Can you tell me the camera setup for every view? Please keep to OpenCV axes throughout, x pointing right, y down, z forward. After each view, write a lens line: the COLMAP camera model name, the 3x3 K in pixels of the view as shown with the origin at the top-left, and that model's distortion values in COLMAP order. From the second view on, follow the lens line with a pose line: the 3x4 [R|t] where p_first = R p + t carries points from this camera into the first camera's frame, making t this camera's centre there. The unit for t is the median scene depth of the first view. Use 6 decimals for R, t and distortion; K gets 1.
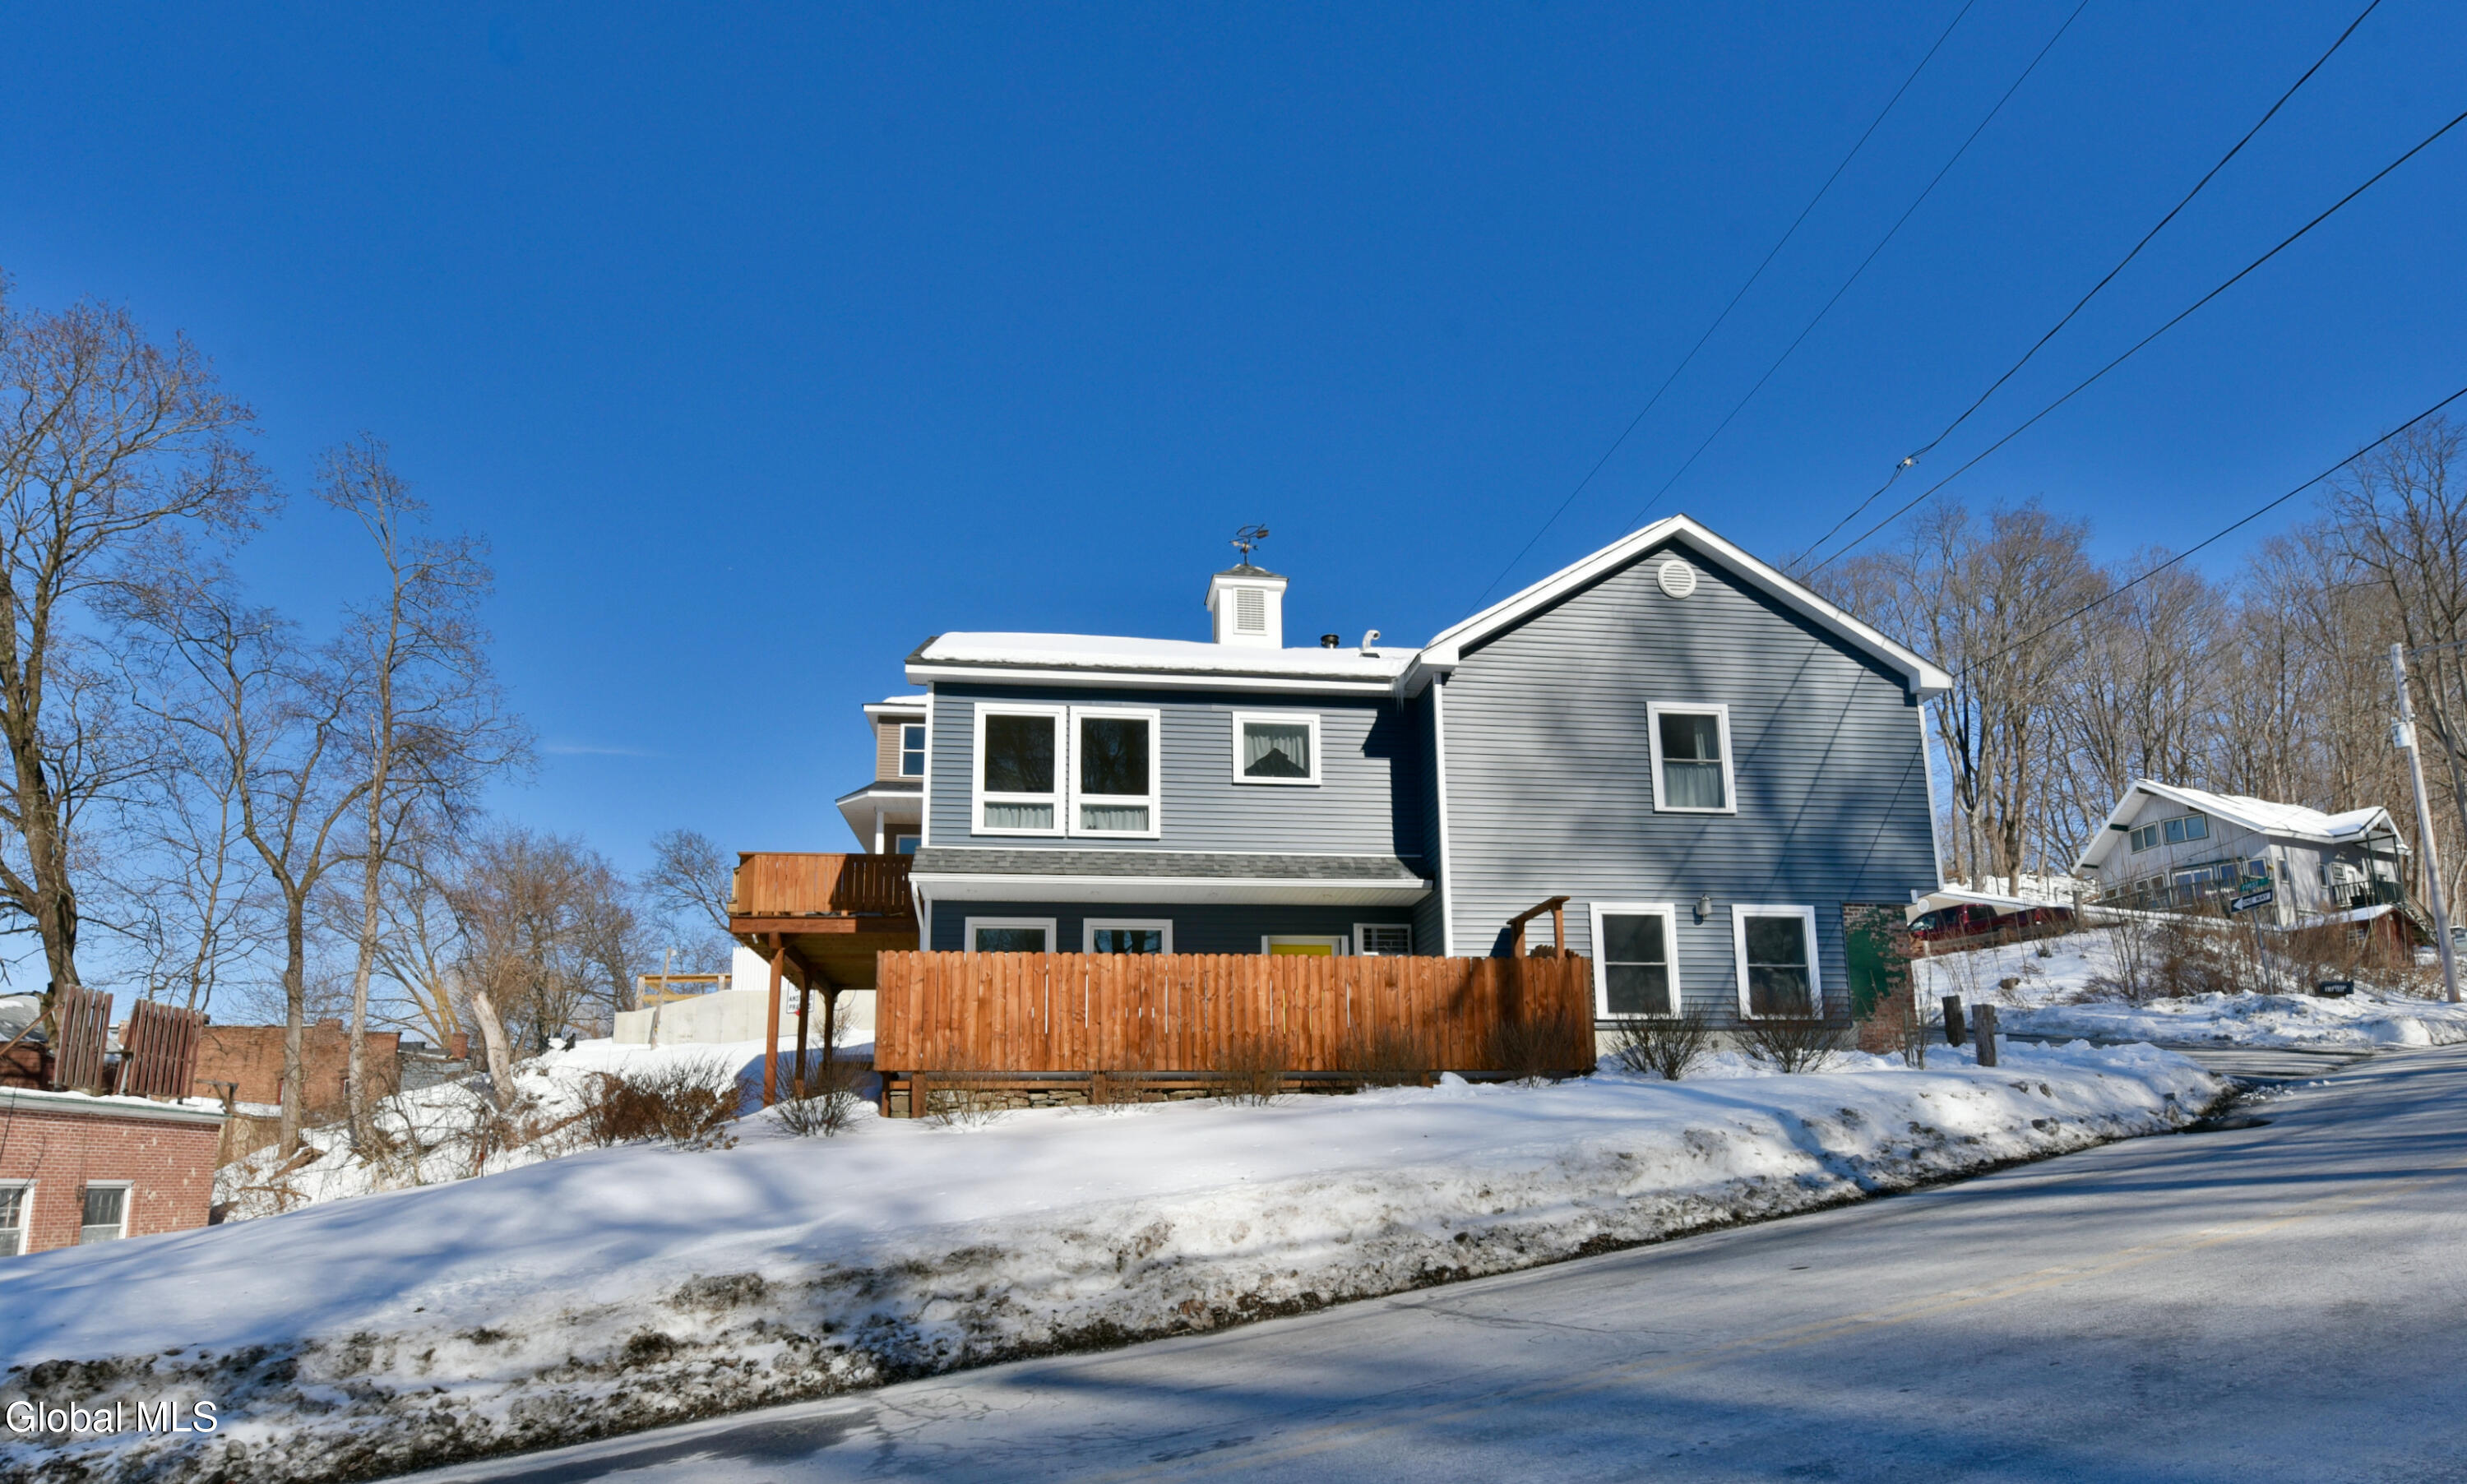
lens RADIAL K [[1312.0, 0, 1229.8], [0, 1312.0, 928.8], [0, 0, 1]] dist [0.003205, 0.000246]
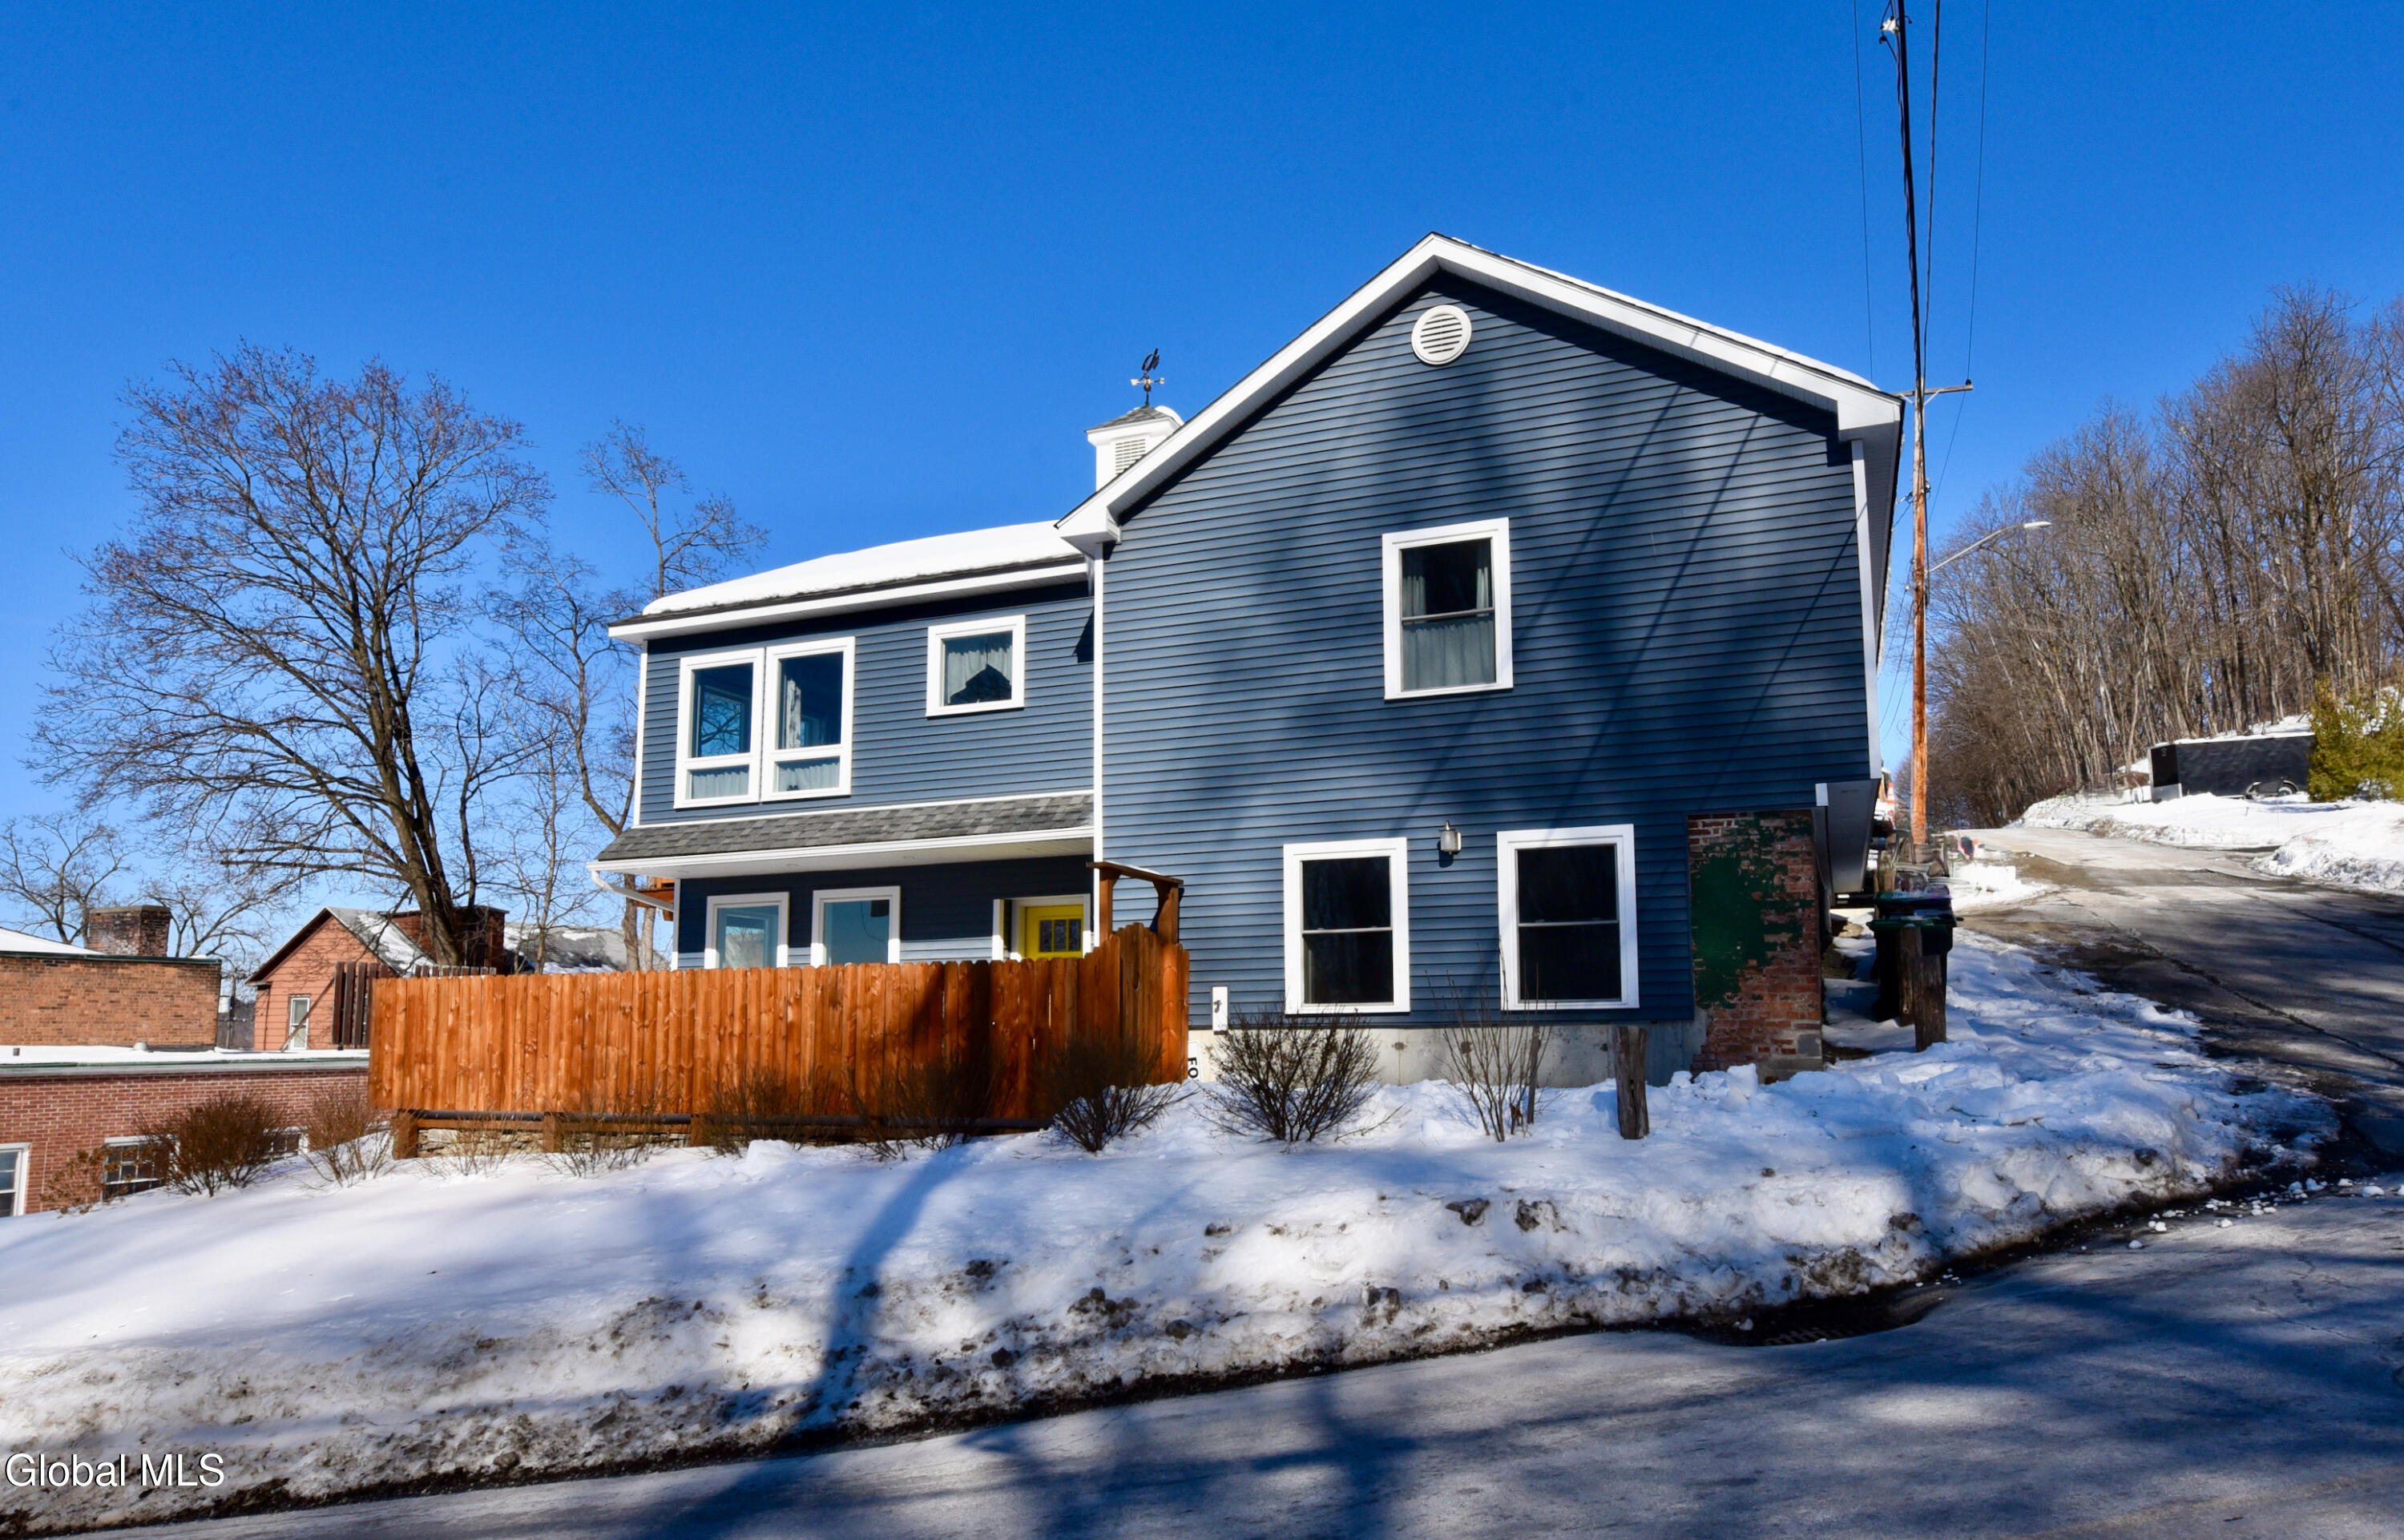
lens RADIAL K [[1414.9, 0, 1302.2], [0, 1414.9, 850.8], [0, 0, 1]] dist [-0.004774, -0.000883]
pose [[0.885015, -0.055761, -0.462211, 0.616371], [0.085906, 0.995313, 0.044413, -0.048320], [0.457568, -0.079012, 0.885657, 0.330991]]
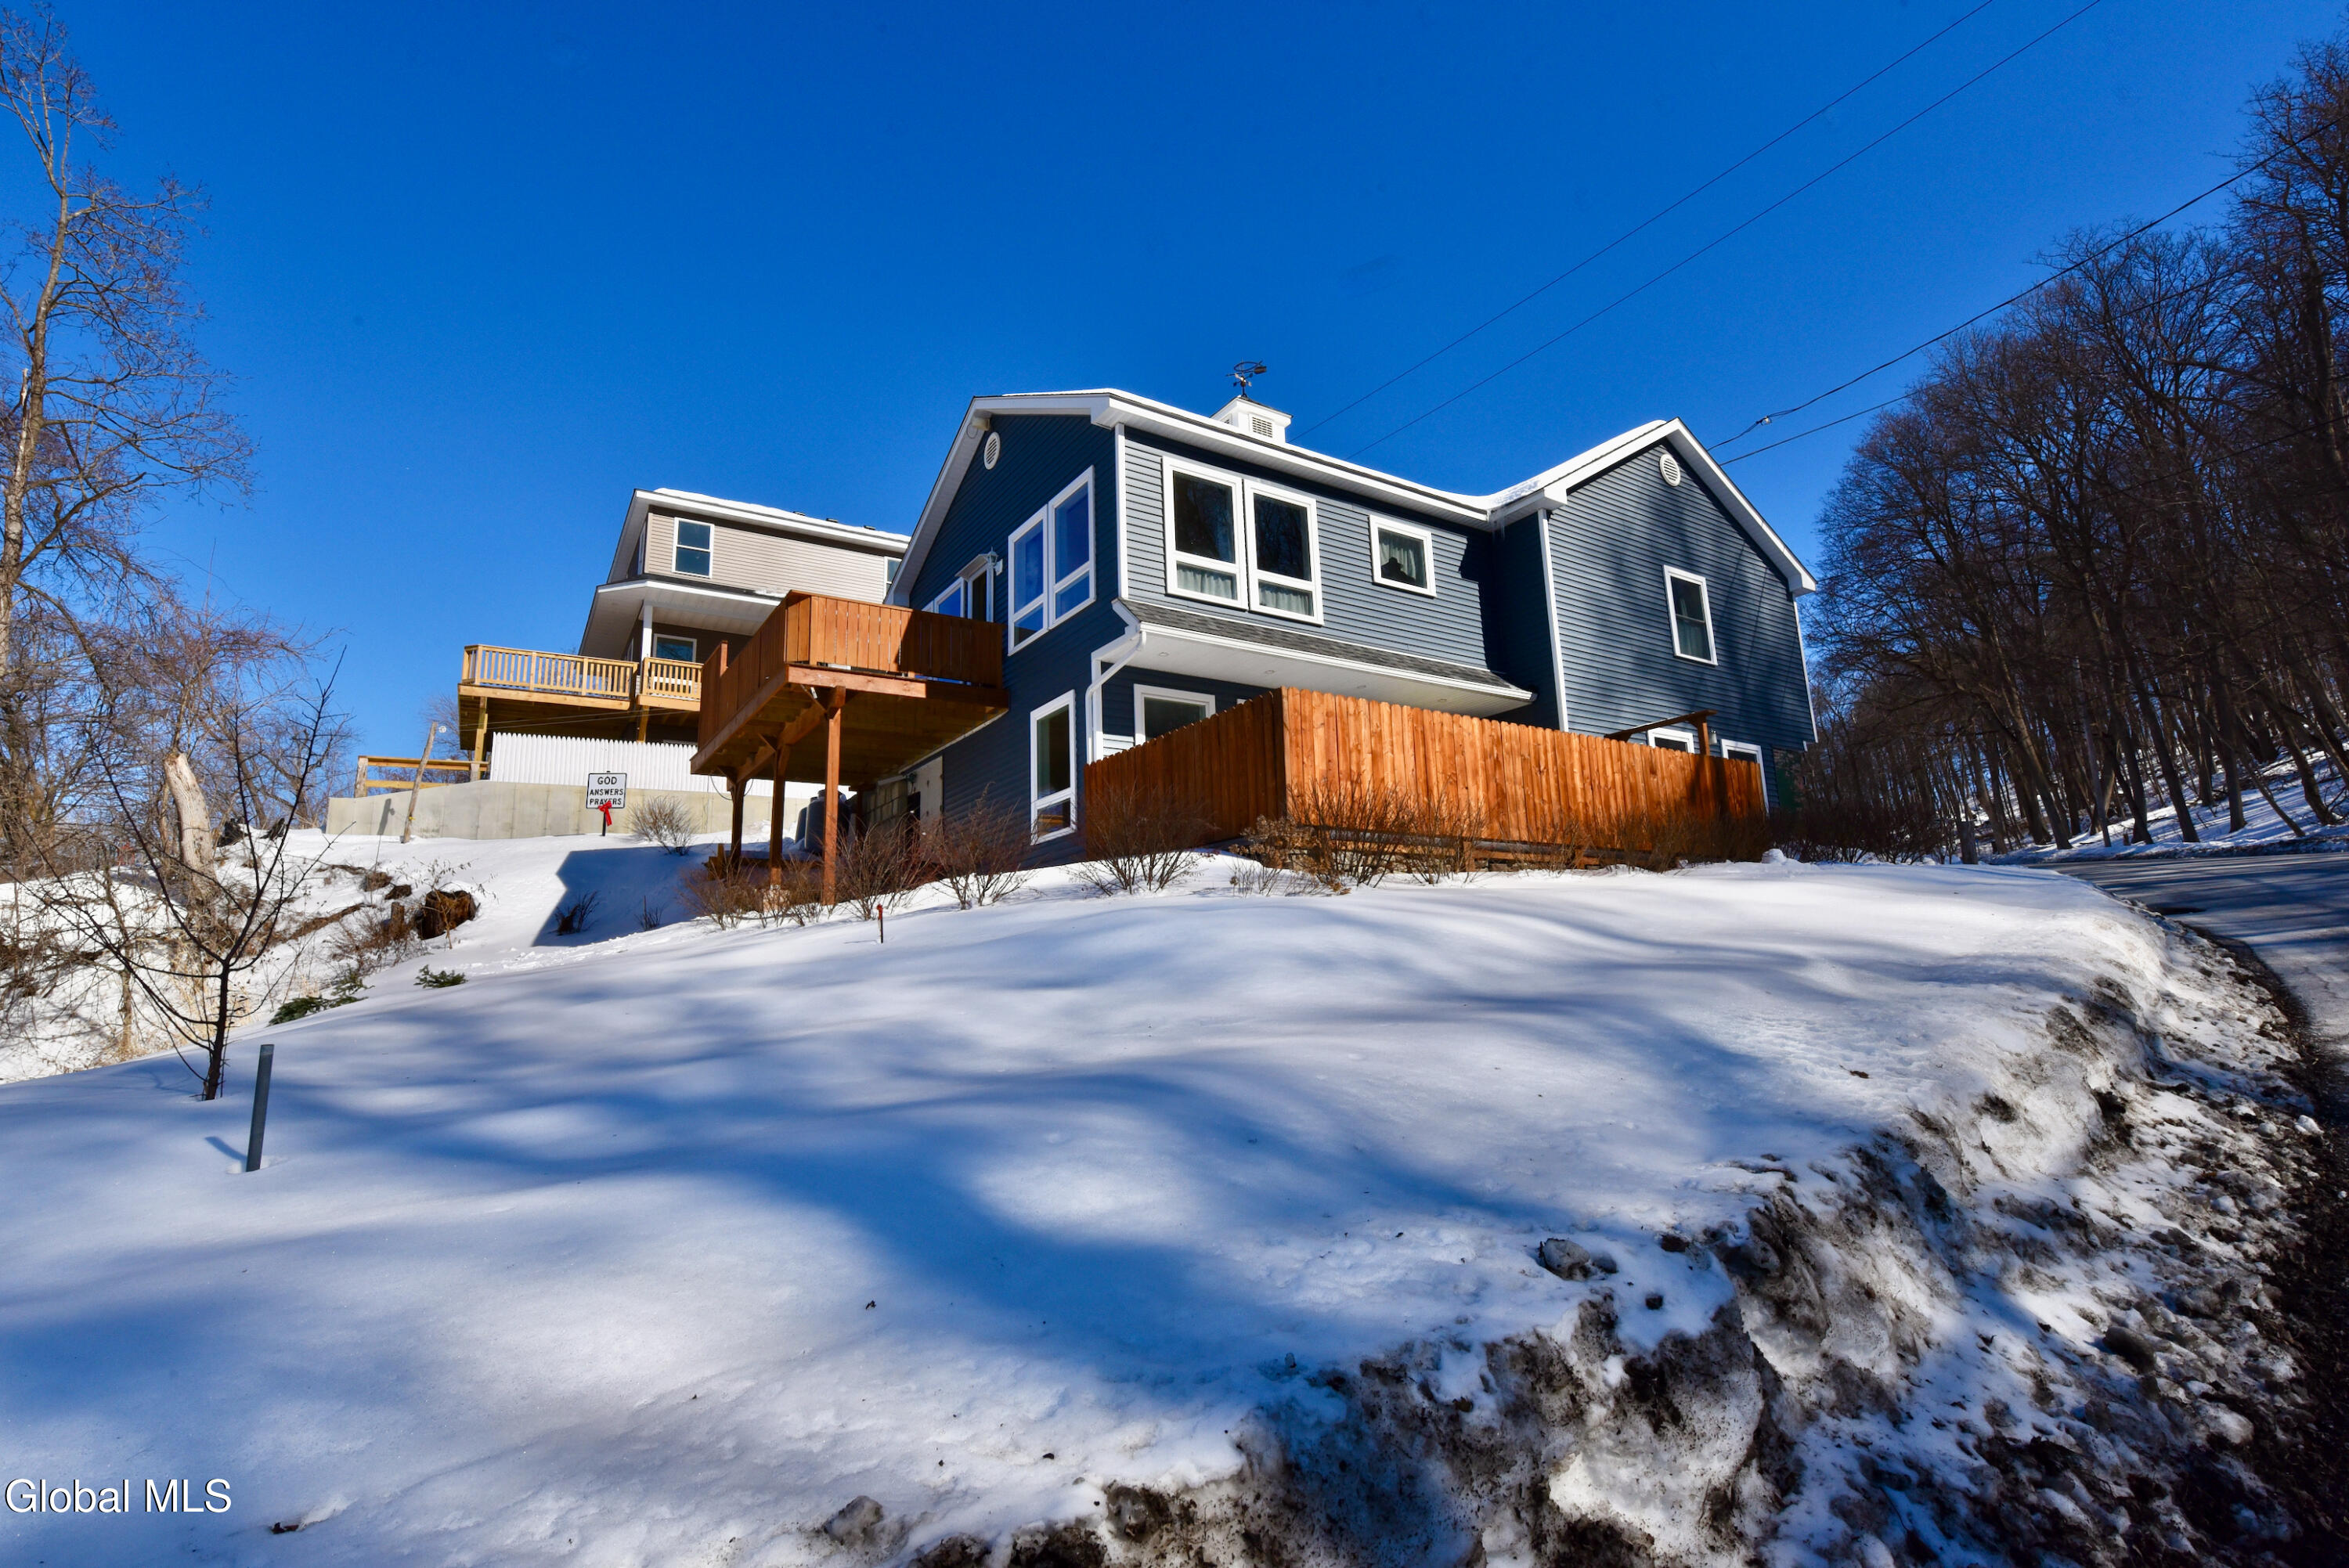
lens RADIAL K [[1073.4, 0, 1174.5], [0, 1073.4, 784.0], [0, 0, 1]] dist [-0.008508, 0.000016]
pose [[0.906626, 0.065648, 0.416796, -0.490075], [-0.057821, 0.997833, -0.031392, 0.084261], [-0.417954, 0.004361, 0.908458, 0.303891]]
